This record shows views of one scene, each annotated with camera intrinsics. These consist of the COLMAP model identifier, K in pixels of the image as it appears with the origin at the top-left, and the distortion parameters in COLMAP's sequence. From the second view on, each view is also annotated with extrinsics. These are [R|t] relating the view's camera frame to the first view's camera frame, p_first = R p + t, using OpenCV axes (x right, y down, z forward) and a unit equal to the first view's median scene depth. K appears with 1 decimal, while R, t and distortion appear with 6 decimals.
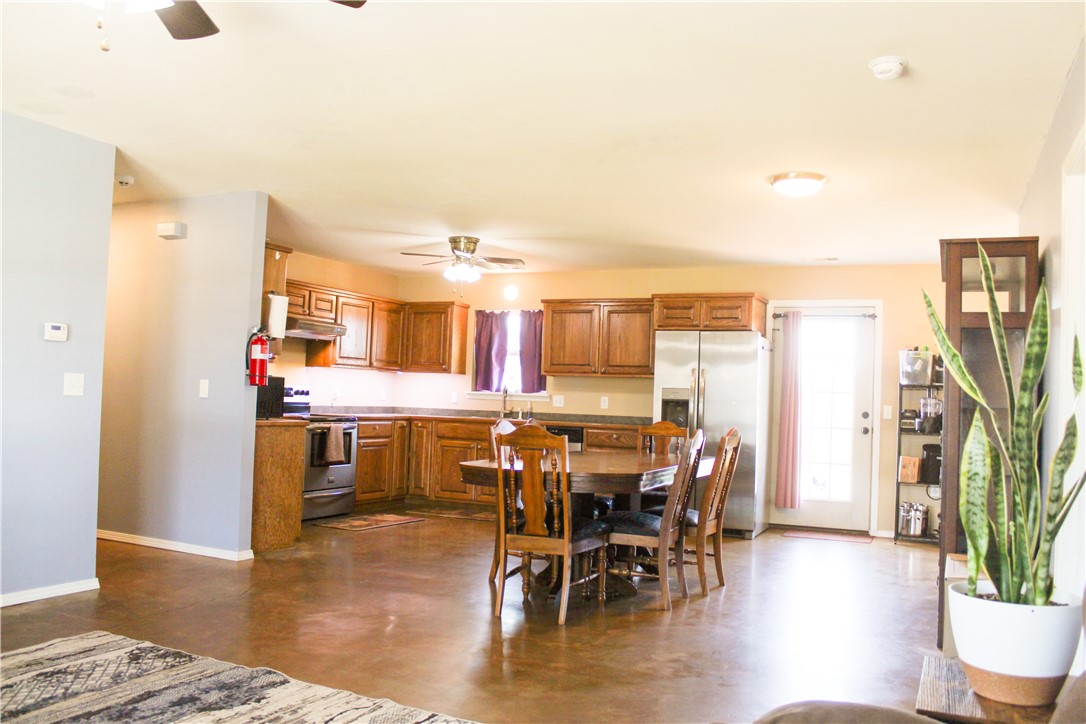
lens RADIAL K [[896.0, 0, 539.6], [0, 896.0, 359.9], [0, 0, 1]] dist [-0.163527, 0.136753]
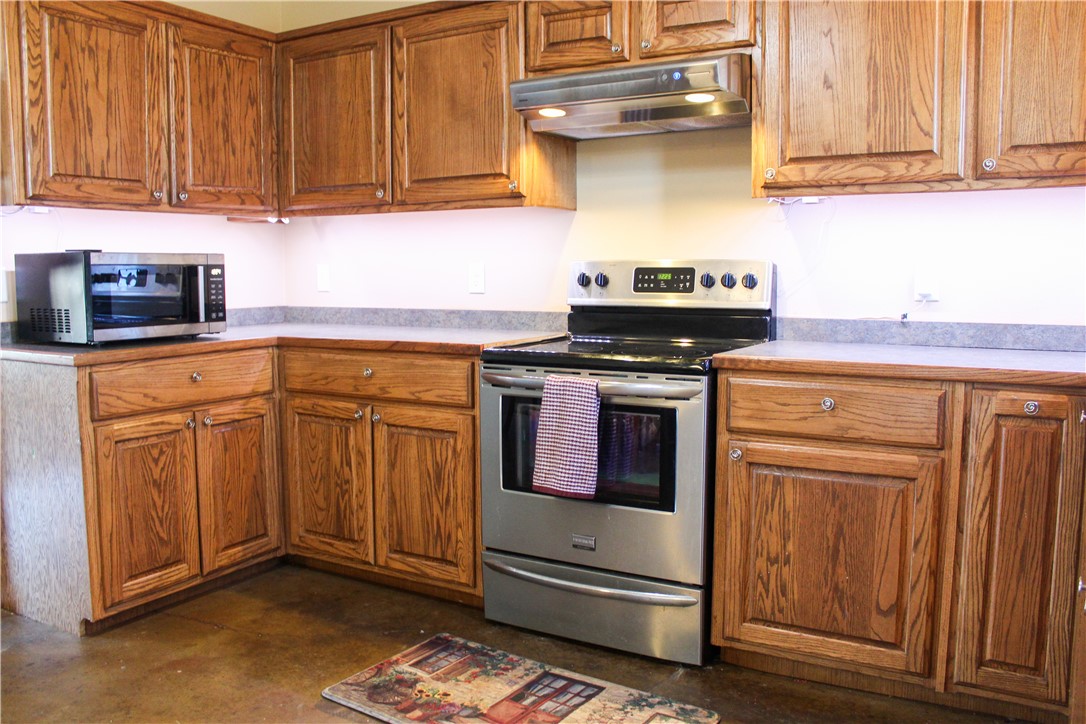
lens RADIAL K [[896.0, 0, 544.2], [0, 896.0, 362.4], [0, 0, 1]] dist [-0.163527, 0.136753]
pose [[-0.096623, 0.069806, -0.992870, 0.083427], [0.045332, 0.996811, 0.065671, 0.040223], [0.994288, -0.038663, -0.099479, 0.902633]]
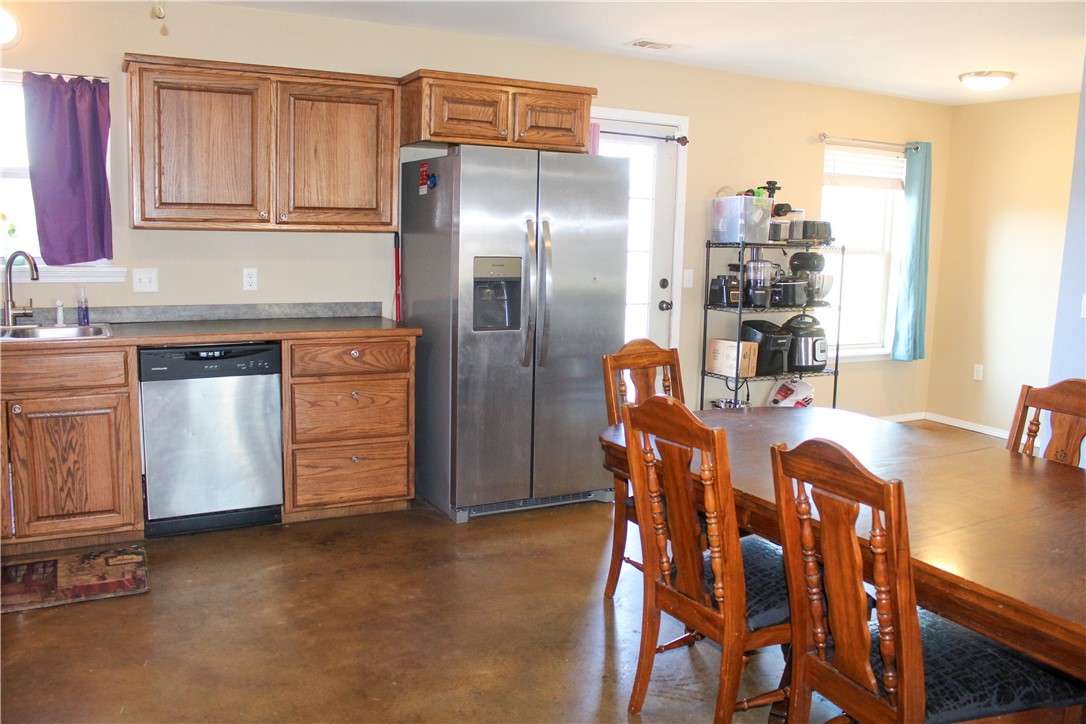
lens RADIAL K [[896.0, 0, 542.8], [0, 896.0, 357.1], [0, 0, 1]] dist [-0.163527, 0.136753]
pose [[0.605661, -0.130629, 0.784927, -0.221467], [-0.042696, 0.979677, 0.195985, -0.013043], [-0.794576, -0.152214, 0.587775, 0.569880]]
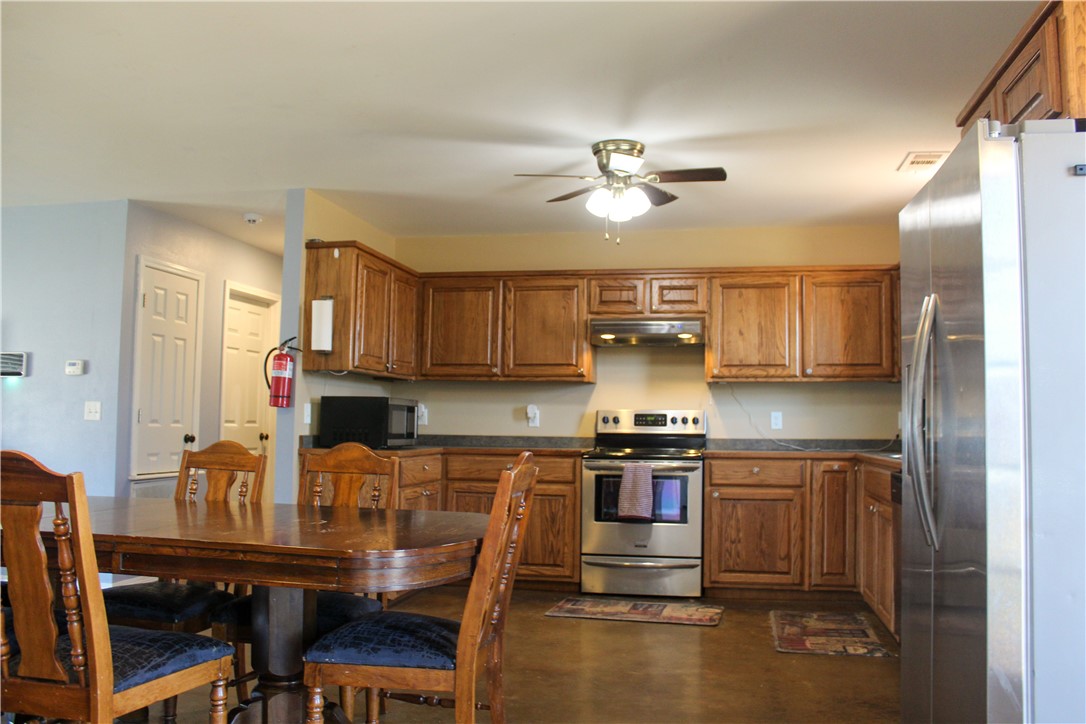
lens RADIAL K [[896.0, 0, 546.7], [0, 896.0, 371.7], [0, 0, 1]] dist [-0.163527, 0.136753]
pose [[0.234816, -0.089293, -0.967930, 0.383343], [0.039607, 0.995824, -0.082257, 0.049473], [0.971233, -0.019022, 0.237372, 0.676691]]
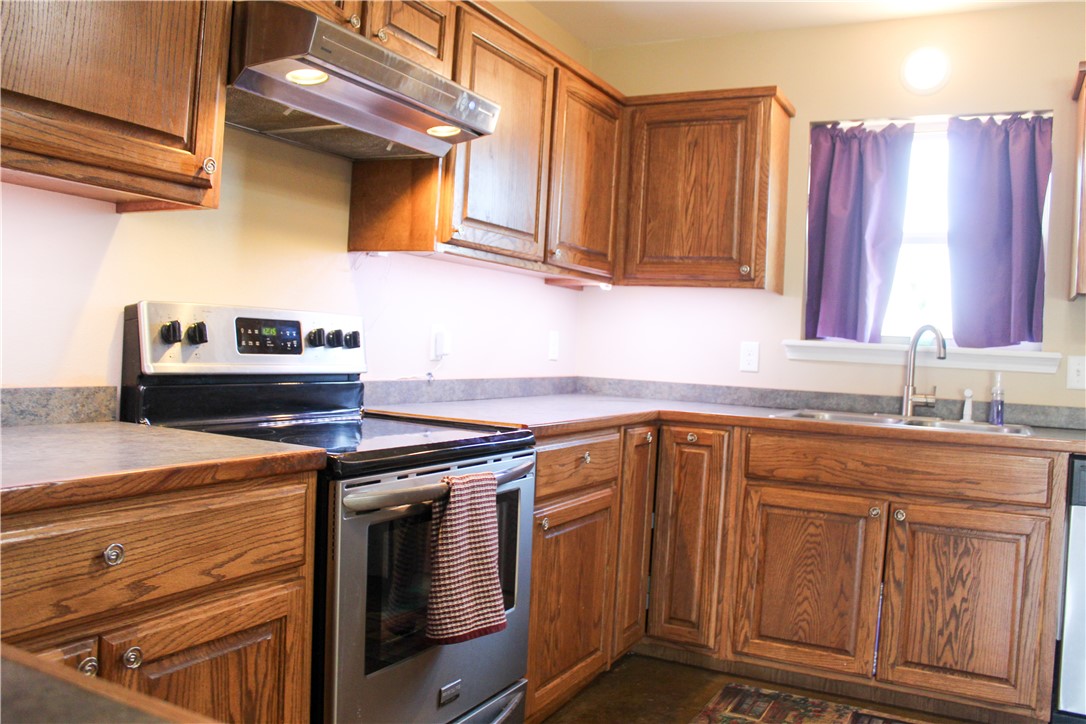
lens RADIAL K [[896.0, 0, 549.9], [0, 896.0, 361.8], [0, 0, 1]] dist [-0.163527, 0.136753]
pose [[0.998802, 0.014098, -0.046870, -0.174007], [-0.011219, 0.998066, 0.061142, 0.024462], [0.047641, -0.060543, 0.997028, 0.673564]]
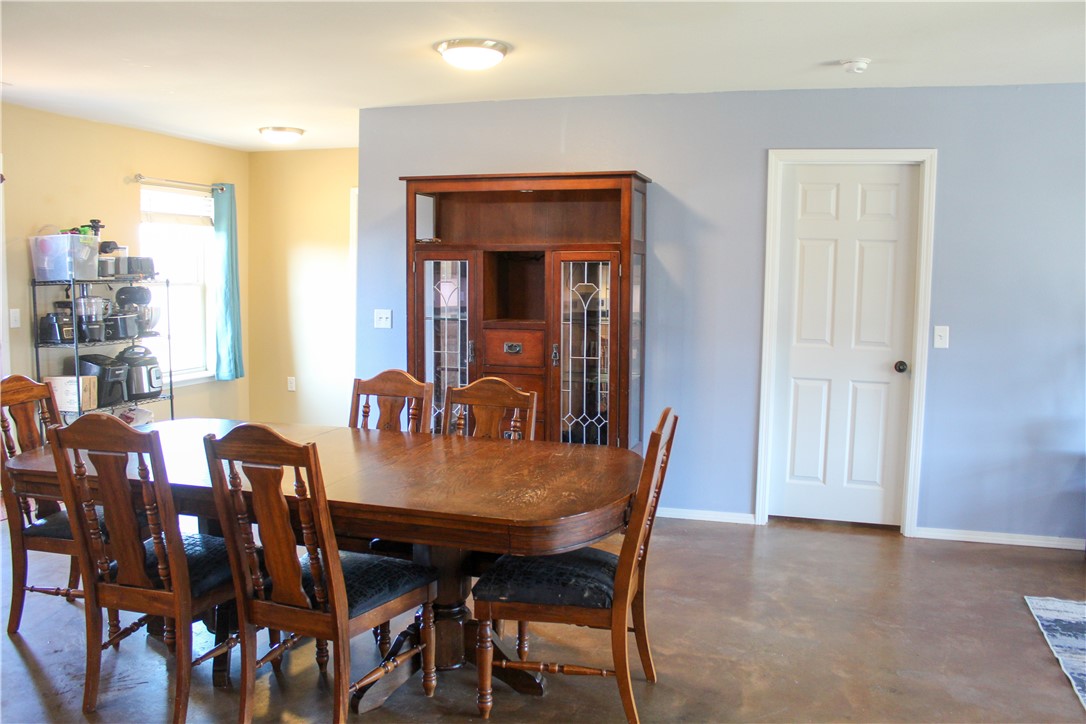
lens RADIAL K [[896.0, 0, 540.8], [0, 896.0, 357.7], [0, 0, 1]] dist [-0.163527, 0.136753]
pose [[-0.129020, -0.126466, 0.983545, -0.297261], [-0.061779, 0.990933, 0.119312, -0.015113], [-0.989716, -0.045368, -0.135663, 0.584057]]
